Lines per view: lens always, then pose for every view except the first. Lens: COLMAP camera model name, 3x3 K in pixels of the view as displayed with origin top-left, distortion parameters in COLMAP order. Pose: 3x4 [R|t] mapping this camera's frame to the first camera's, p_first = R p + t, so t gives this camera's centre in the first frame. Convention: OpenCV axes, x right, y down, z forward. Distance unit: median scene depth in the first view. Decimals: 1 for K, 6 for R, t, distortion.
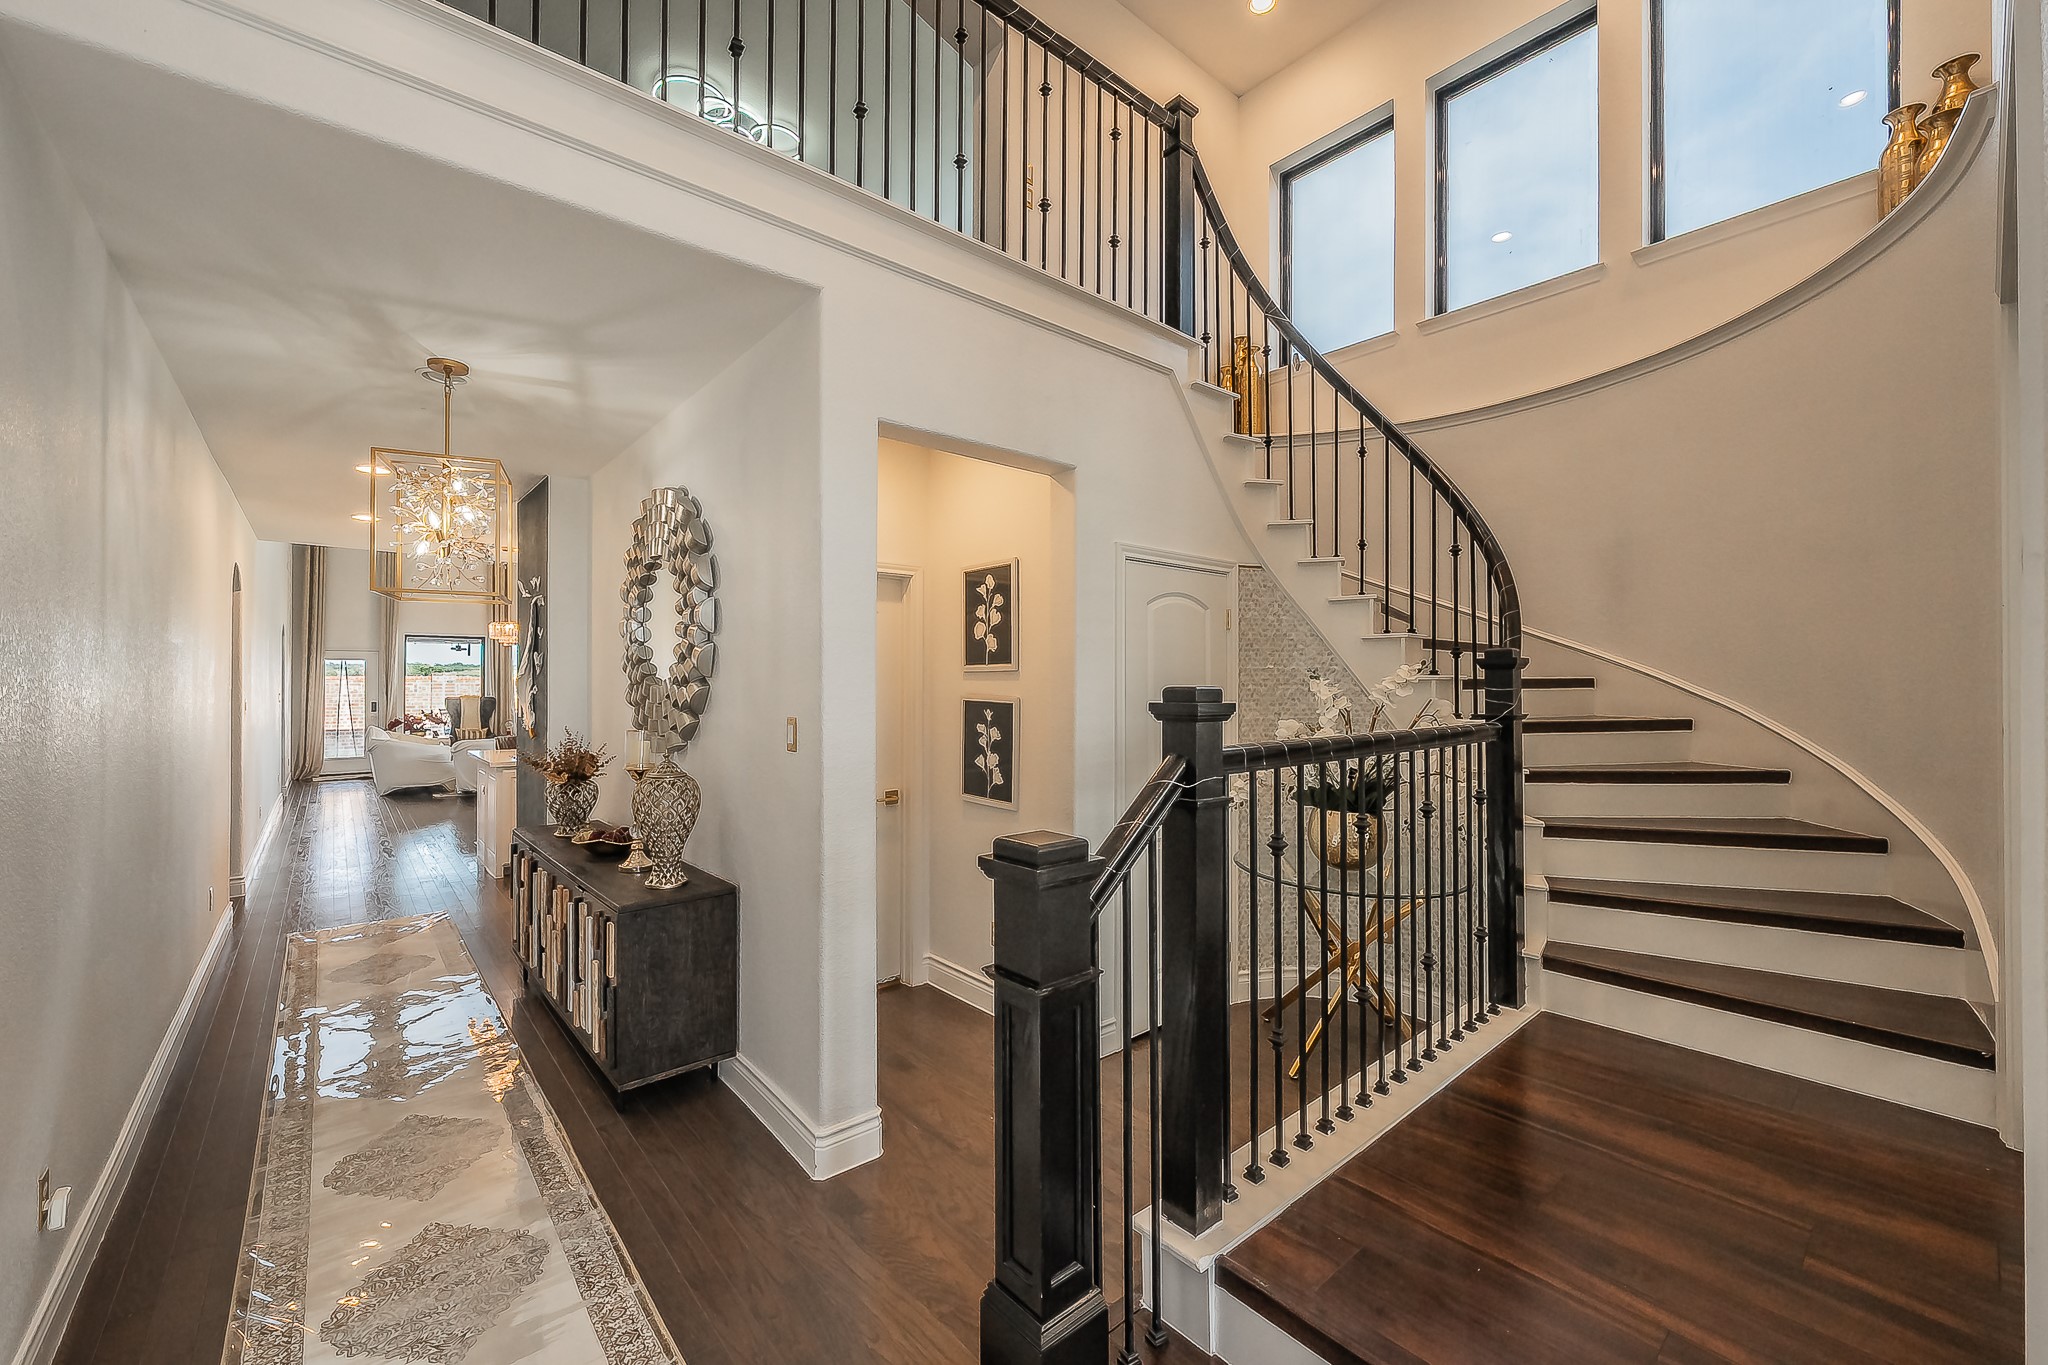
lens RADIAL K [[806.8, 0, 1026.1], [0, 806.8, 664.1], [0, 0, 1]] dist [-0.001336, -0.000123]
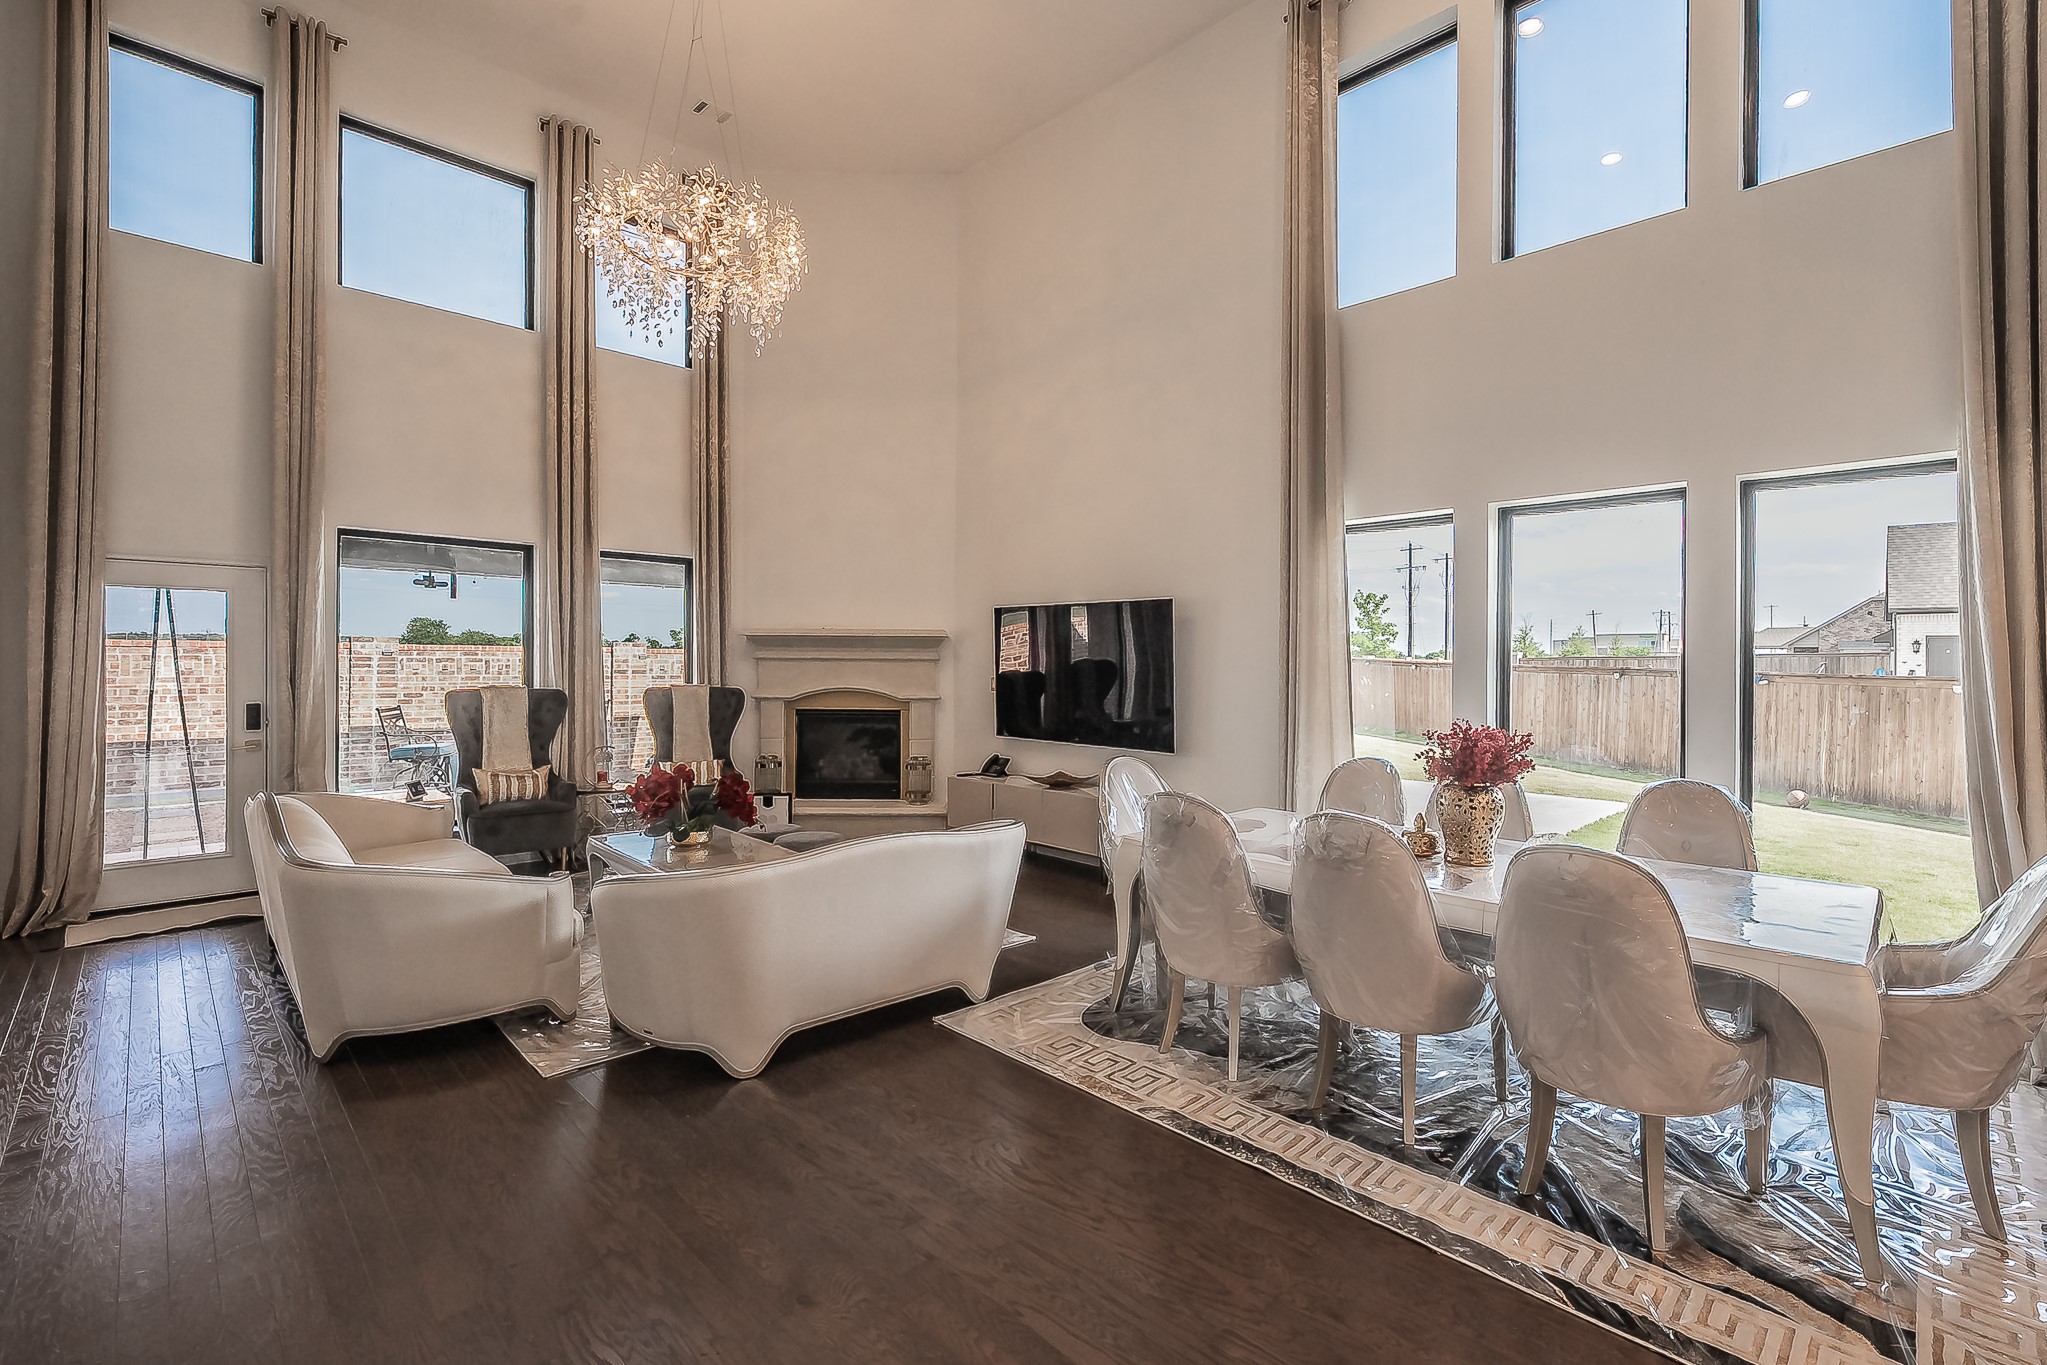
lens RADIAL K [[806.4, 0, 973.9], [0, 806.4, 664.4], [0, 0, 1]] dist [-0.001336, -0.000123]
pose [[0.996206, 0.006838, 0.086753, -0.485579], [-0.008123, 0.999862, 0.014469, 0.020437], [-0.086642, -0.015119, 0.996125, 0.572927]]
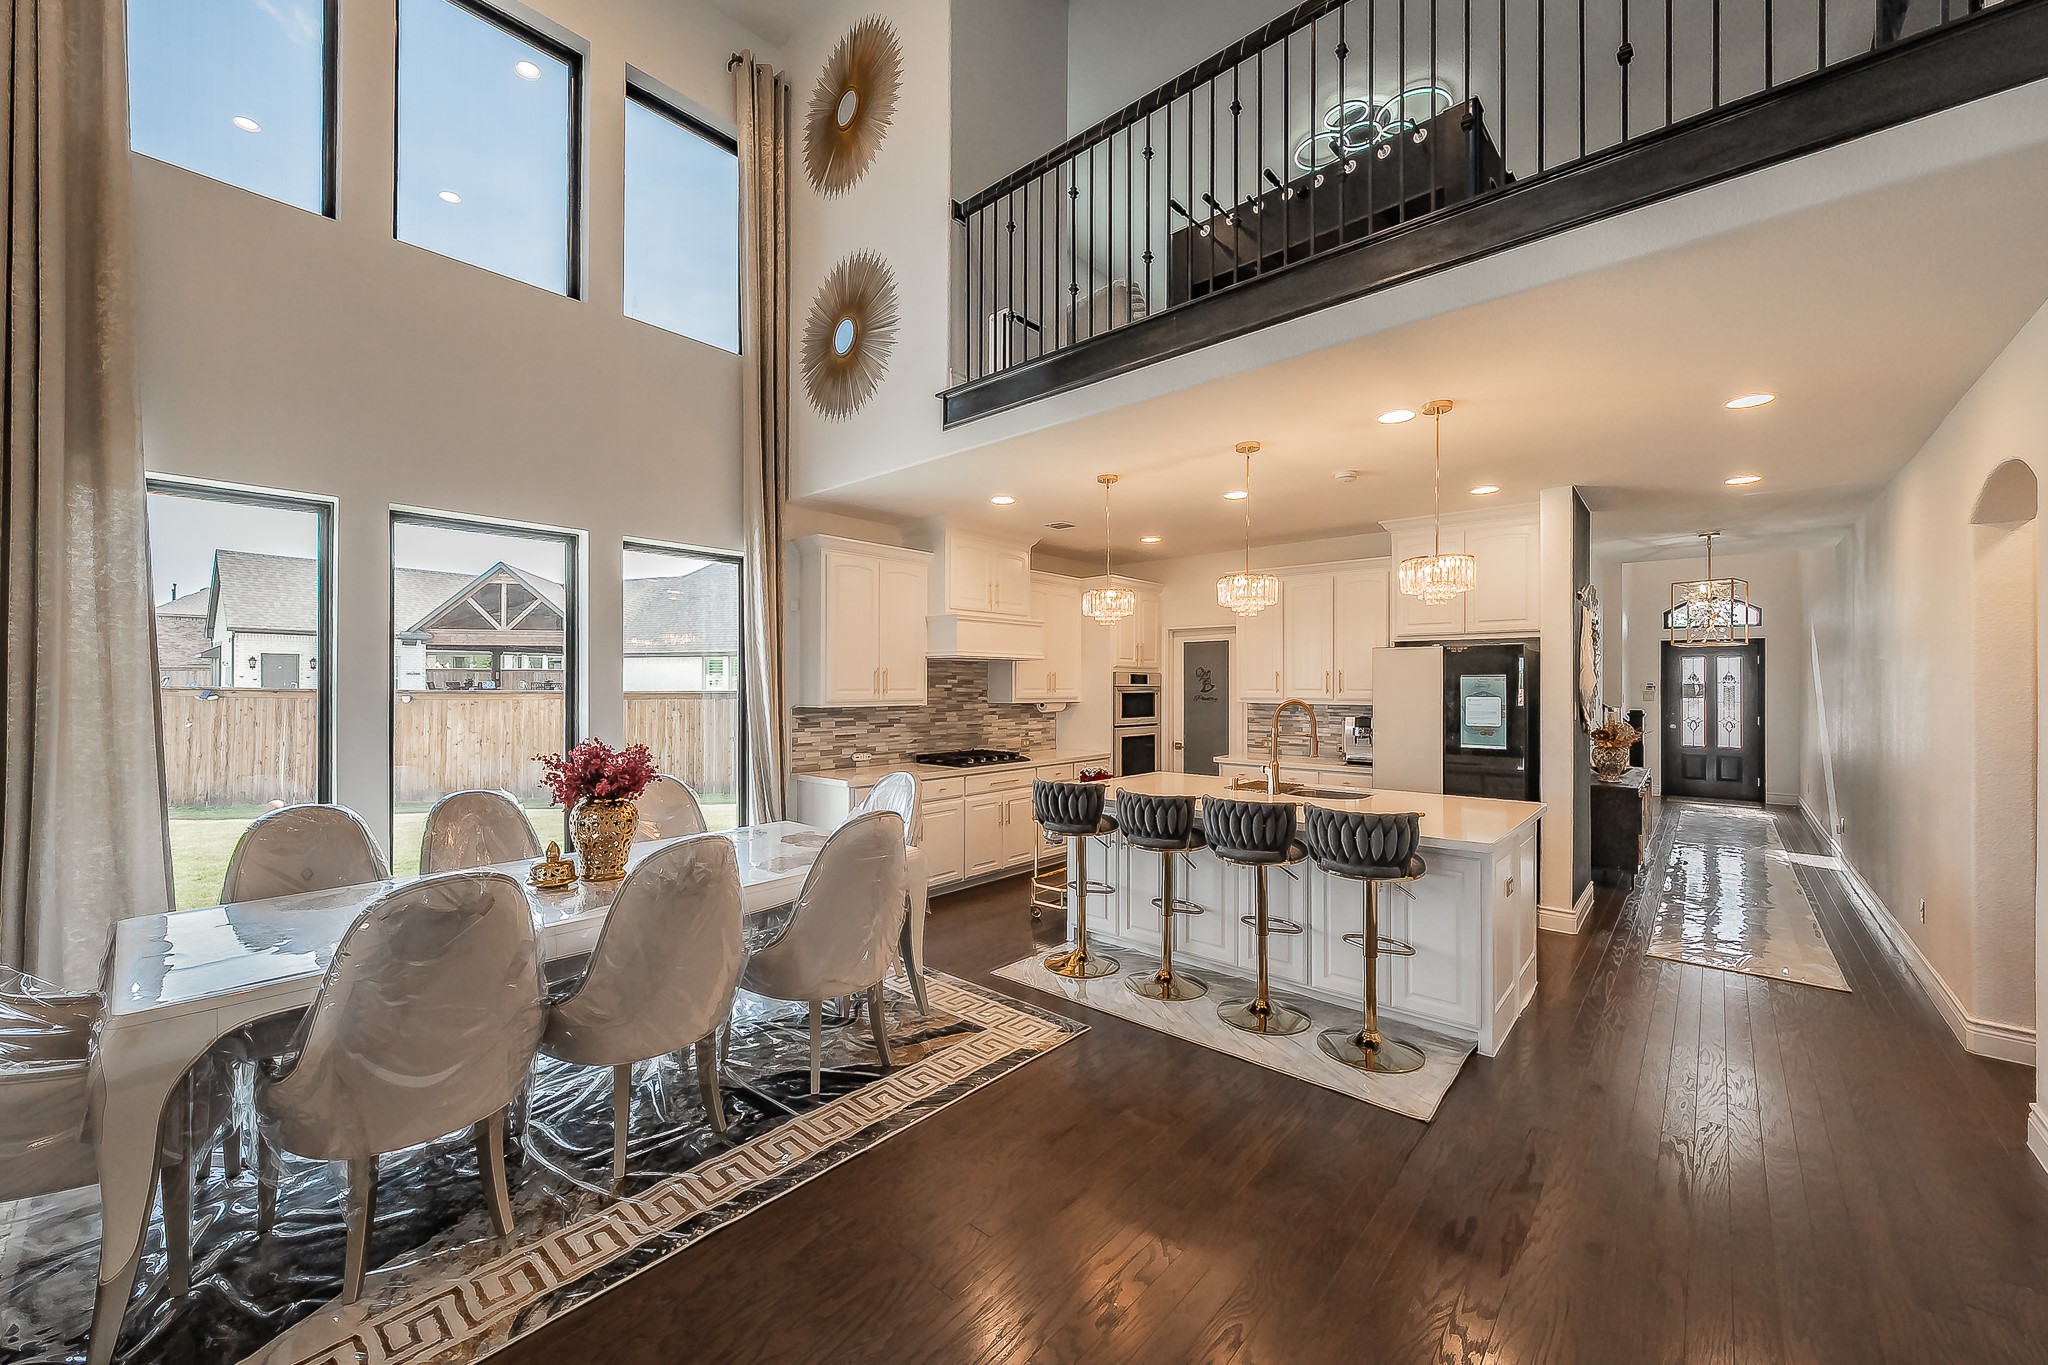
lens RADIAL K [[806.8, 0, 1021.5], [0, 806.8, 685.4], [0, 0, 1]] dist [-0.001336, -0.000123]
pose [[-0.150833, -0.002470, 0.988556, -1.202392], [-0.012873, 0.999917, 0.000535, 0.026702], [-0.988475, -0.012645, -0.150852, 1.607478]]
